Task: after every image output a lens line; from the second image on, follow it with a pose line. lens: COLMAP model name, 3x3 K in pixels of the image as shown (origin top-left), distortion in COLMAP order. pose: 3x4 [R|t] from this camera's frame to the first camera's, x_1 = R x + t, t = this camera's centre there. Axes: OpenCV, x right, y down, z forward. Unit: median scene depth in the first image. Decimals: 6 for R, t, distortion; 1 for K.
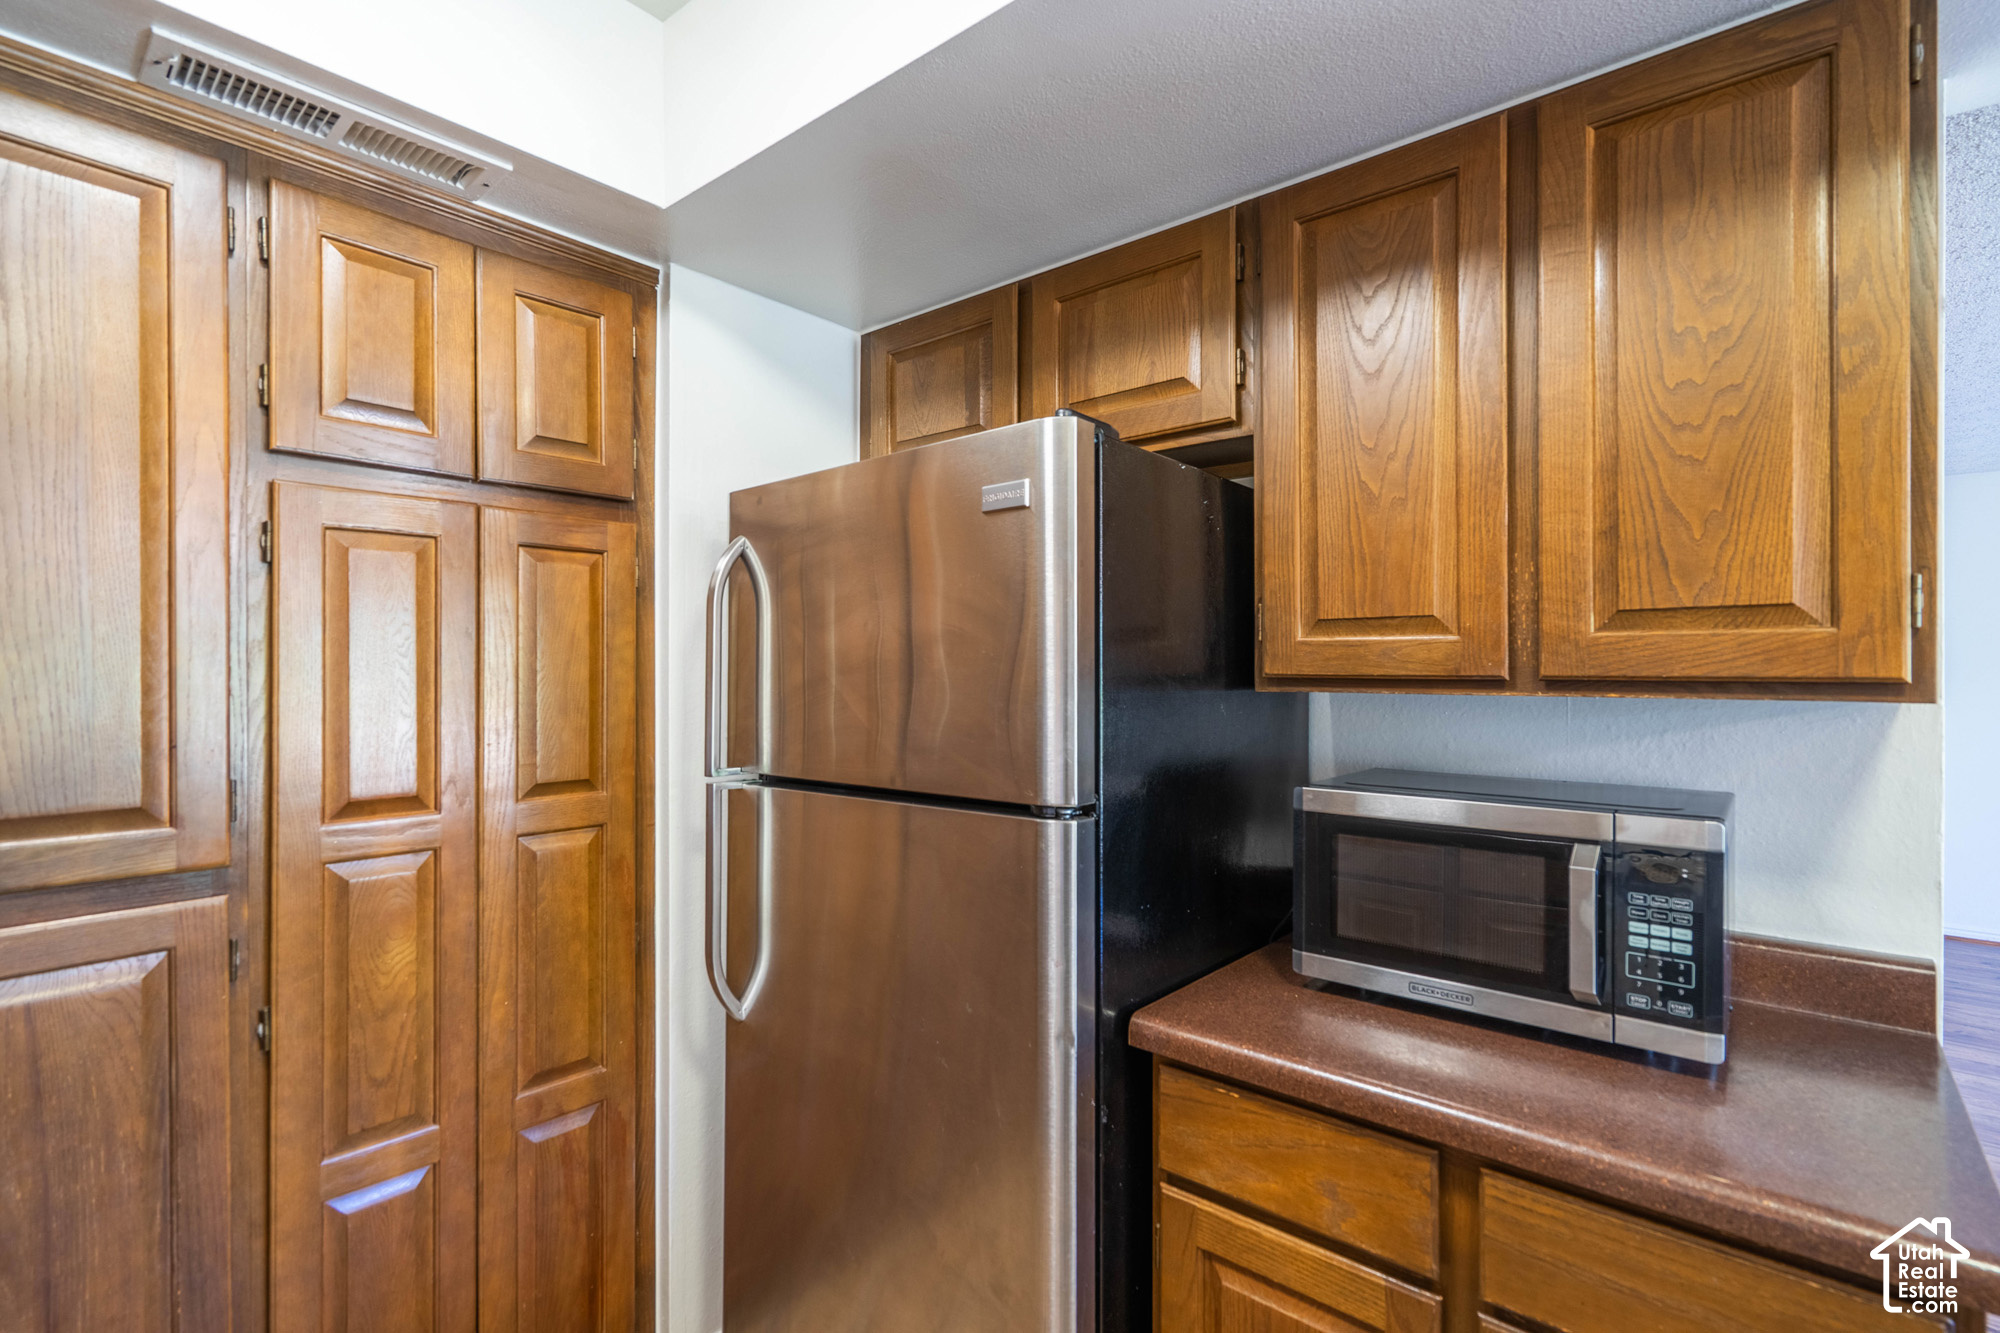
lens RADIAL K [[920.1, 0, 998.8], [0, 920.1, 668.2], [0, 0, 1]] dist [-0.009706, 0.000902]
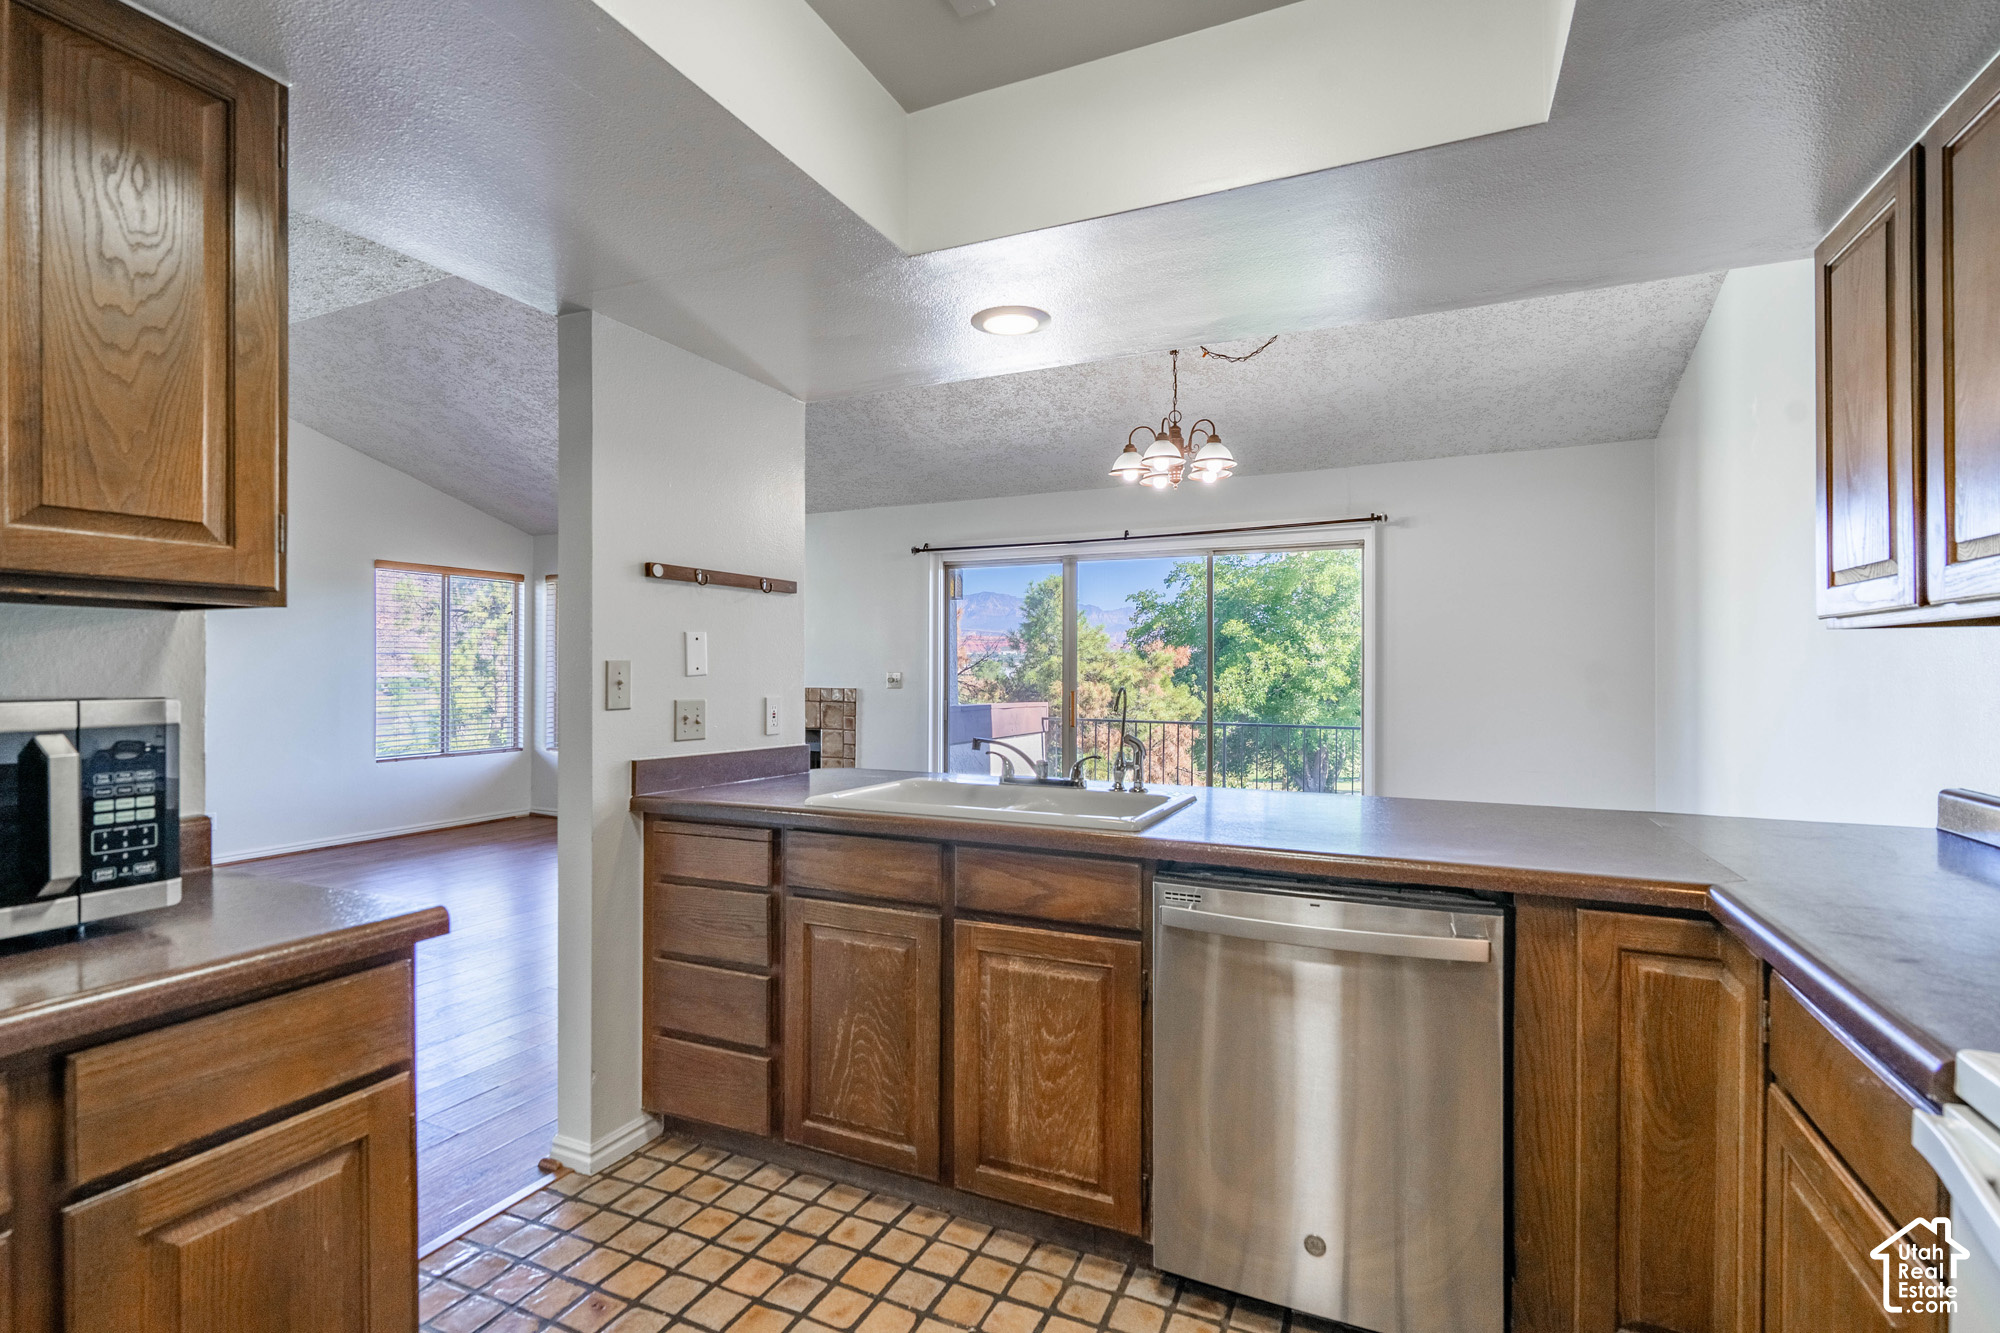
lens RADIAL K [[920.1, 0, 1000.7], [0, 920.1, 669.0], [0, 0, 1]] dist [-0.009706, 0.000902]
pose [[-0.277498, -0.001831, 0.960724, -0.607886], [-0.003592, 0.999993, 0.000868, 0.119230], [-0.960719, -0.003210, -0.277503, 0.291409]]
